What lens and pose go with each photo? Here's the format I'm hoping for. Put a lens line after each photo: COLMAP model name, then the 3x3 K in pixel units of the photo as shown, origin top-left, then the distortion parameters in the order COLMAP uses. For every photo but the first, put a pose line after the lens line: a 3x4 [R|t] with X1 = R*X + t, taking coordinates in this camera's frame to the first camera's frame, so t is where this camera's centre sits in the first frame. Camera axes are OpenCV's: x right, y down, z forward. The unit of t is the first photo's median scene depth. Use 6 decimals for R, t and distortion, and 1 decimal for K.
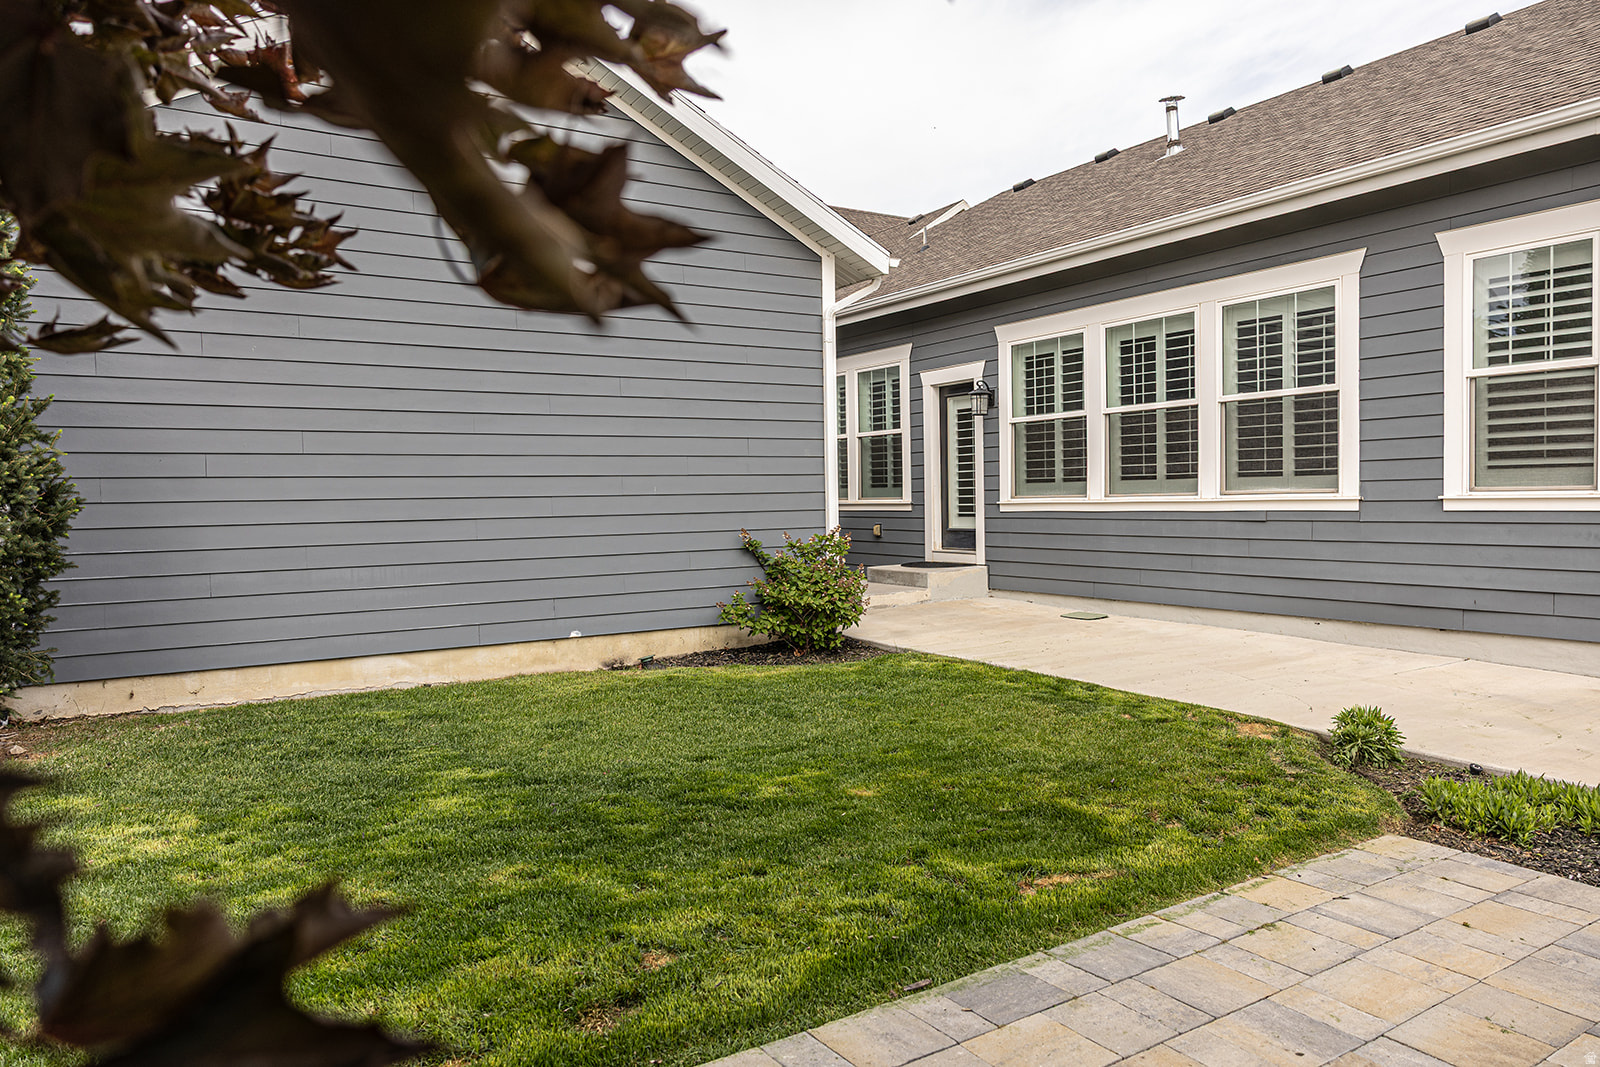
lens RADIAL K [[1085.6, 0, 801.0], [0, 1085.6, 534.0], [0, 0, 1]] dist [0.006595, 0.000559]
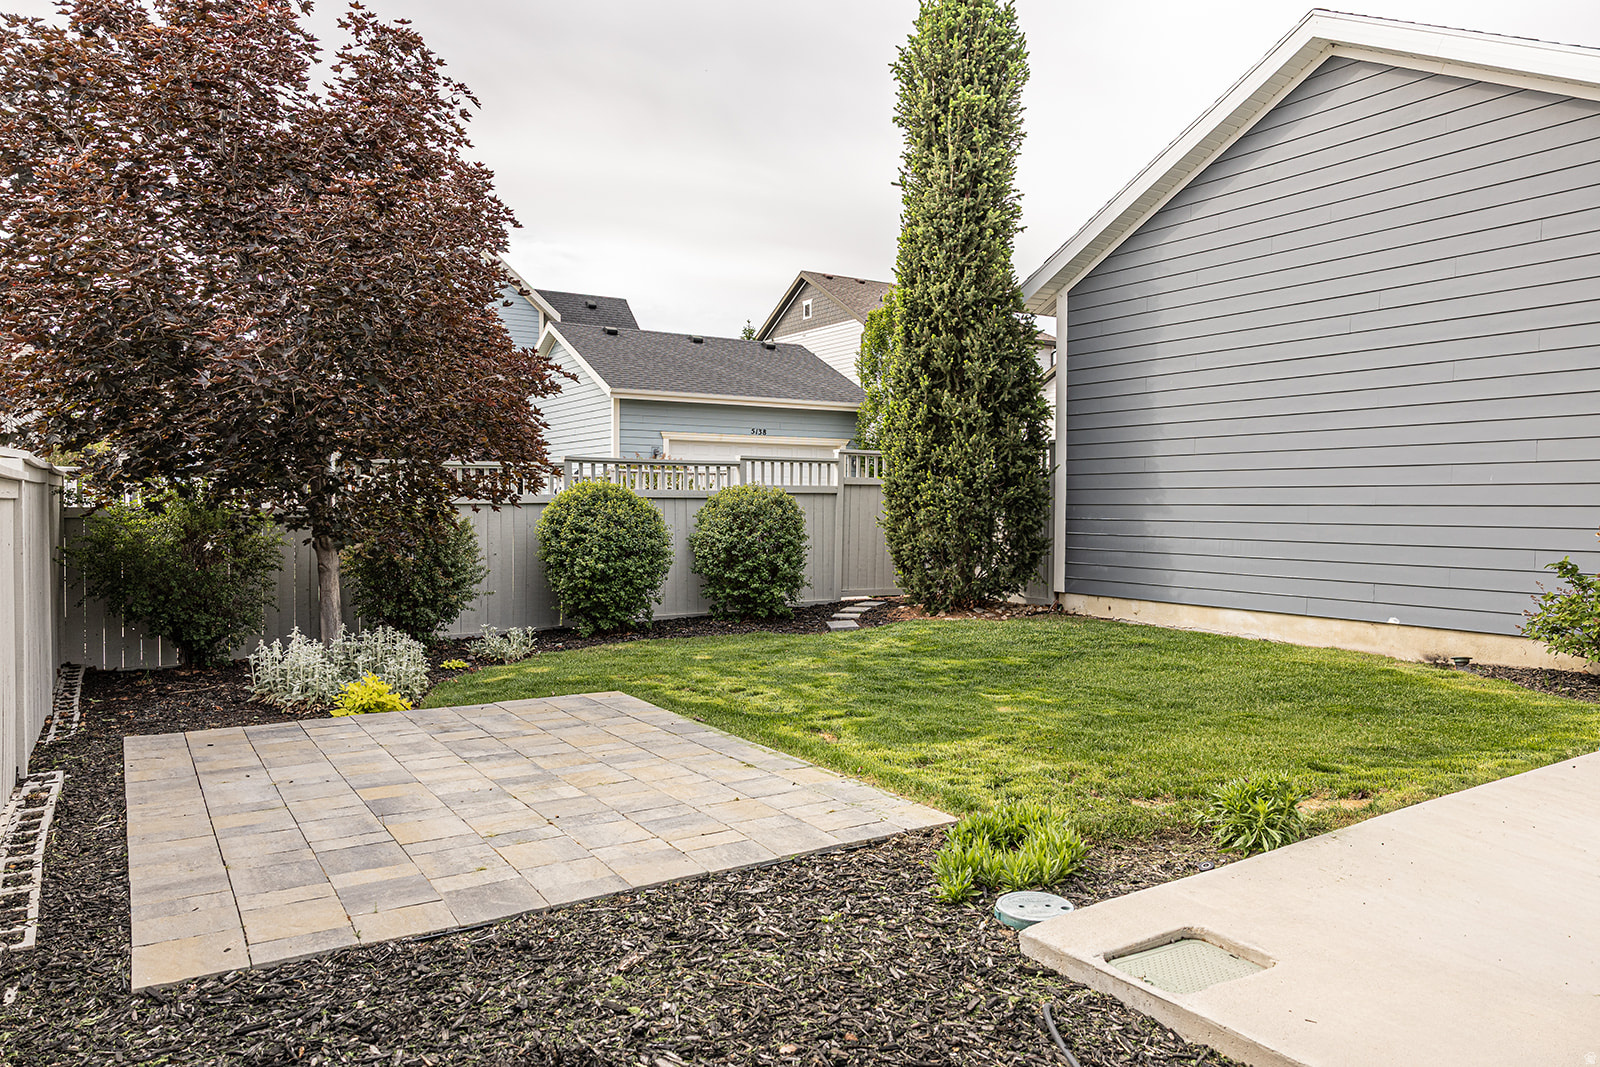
lens RADIAL K [[1085.6, 0, 801.0], [0, 1085.6, 529.4], [0, 0, 1]] dist [0.006595, 0.000559]
pose [[-0.005720, 0.044798, -0.998980, 0.871621], [-0.036670, 0.998315, 0.044978, -0.020680], [0.999311, 0.036890, -0.004067, 0.475577]]
